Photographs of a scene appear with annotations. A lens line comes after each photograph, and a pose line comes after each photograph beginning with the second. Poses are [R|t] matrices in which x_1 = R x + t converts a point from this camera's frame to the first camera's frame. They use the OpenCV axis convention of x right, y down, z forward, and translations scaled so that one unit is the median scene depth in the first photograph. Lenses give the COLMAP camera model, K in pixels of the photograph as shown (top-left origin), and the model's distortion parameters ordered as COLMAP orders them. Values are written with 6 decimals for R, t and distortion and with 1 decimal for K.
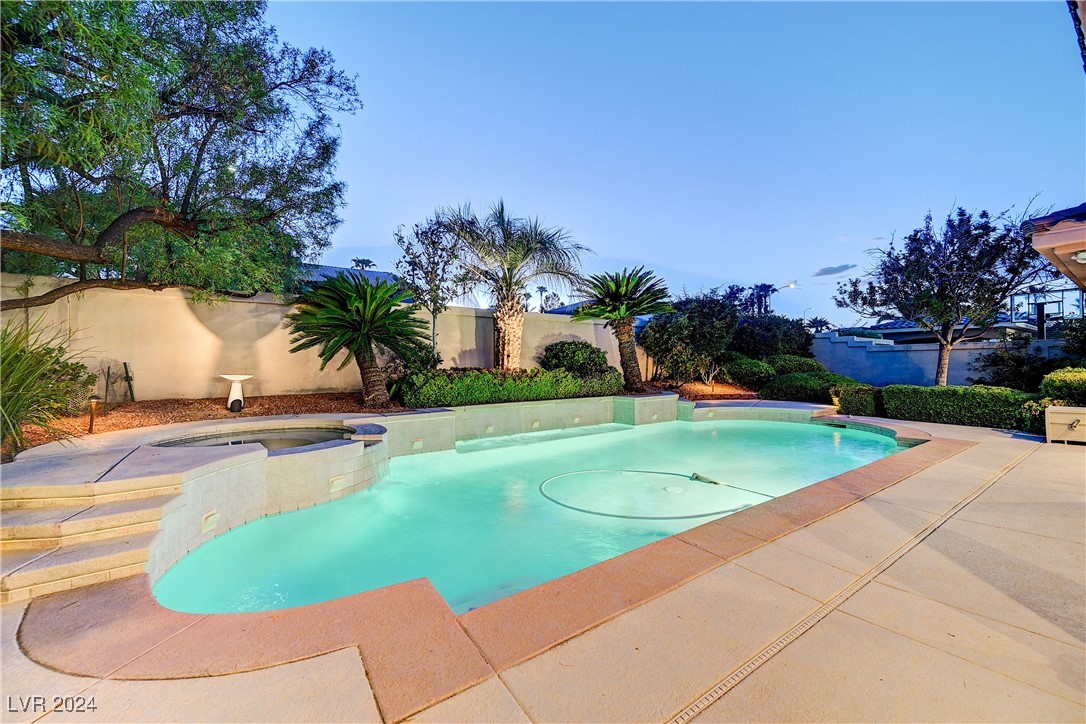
lens RADIAL K [[430.9, 0, 548.9], [0, 430.9, 361.0], [0, 0, 1]] dist [-0.000726, -0.000138]
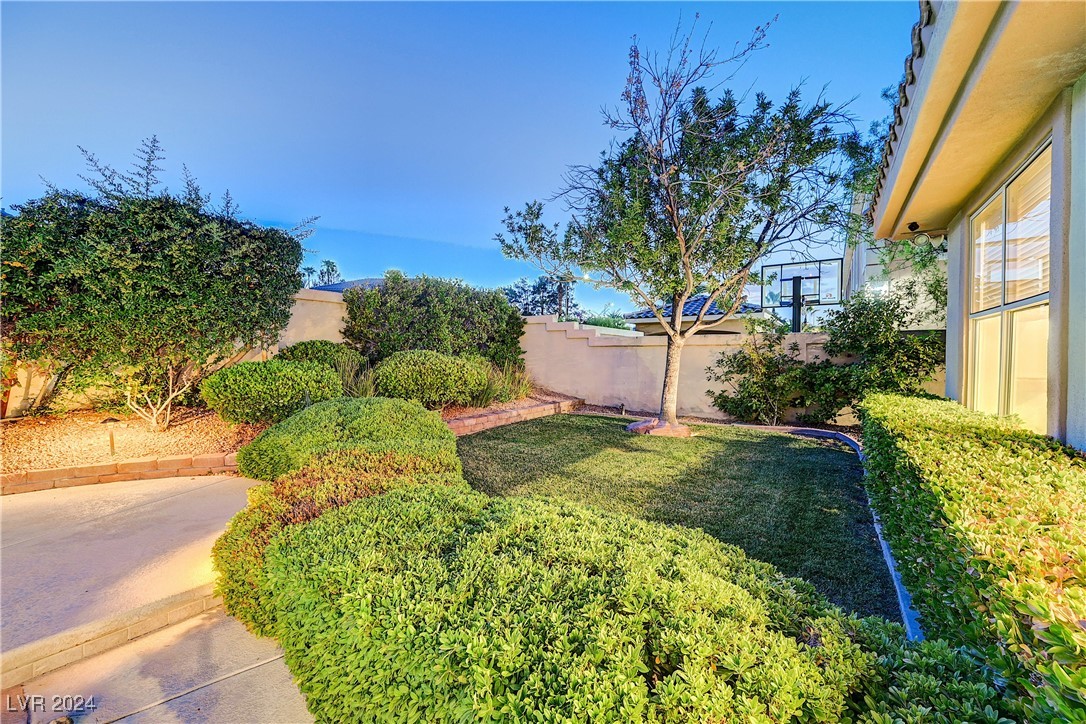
lens RADIAL K [[430.9, 0, 548.7], [0, 430.9, 368.5], [0, 0, 1]] dist [-0.000726, -0.000138]
pose [[0.929562, -0.001593, 0.368663, 0.930471], [-0.013034, 0.999223, 0.037184, -0.024971], [-0.368436, -0.039370, 0.928819, 0.889332]]
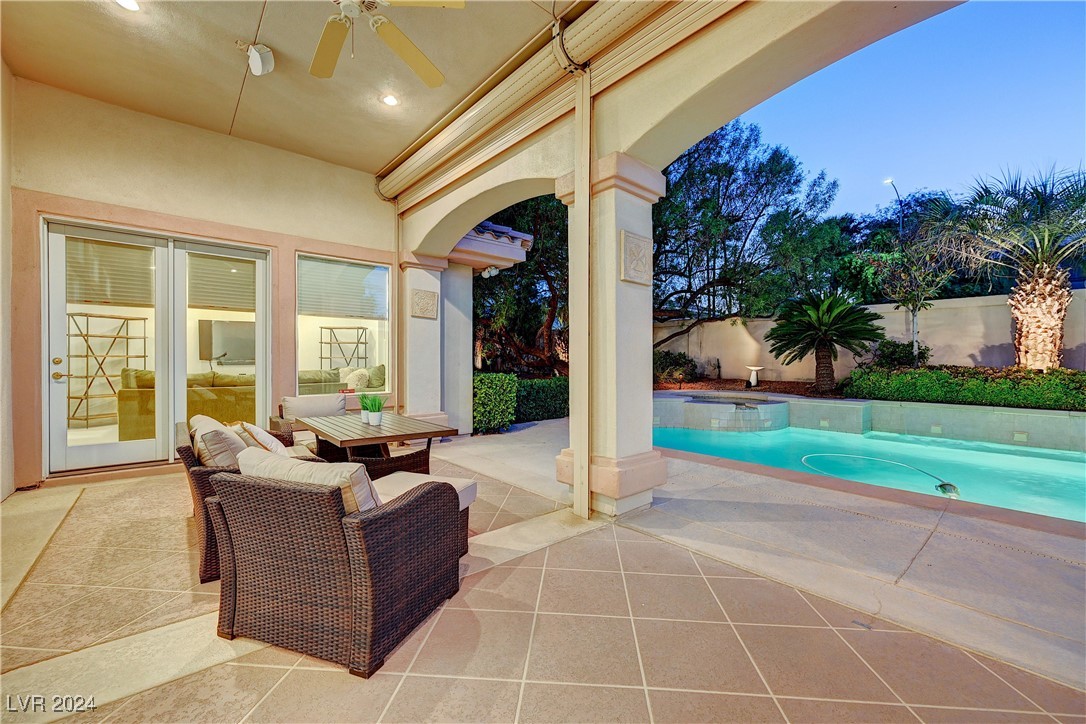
lens RADIAL K [[430.9, 0, 543.6], [0, 430.9, 366.9], [0, 0, 1]] dist [-0.000726, -0.000138]
pose [[0.097491, 0.025103, -0.994920, 0.749738], [0.006084, 0.999648, 0.025818, -0.012476], [0.995218, -0.008570, 0.097303, 0.023125]]
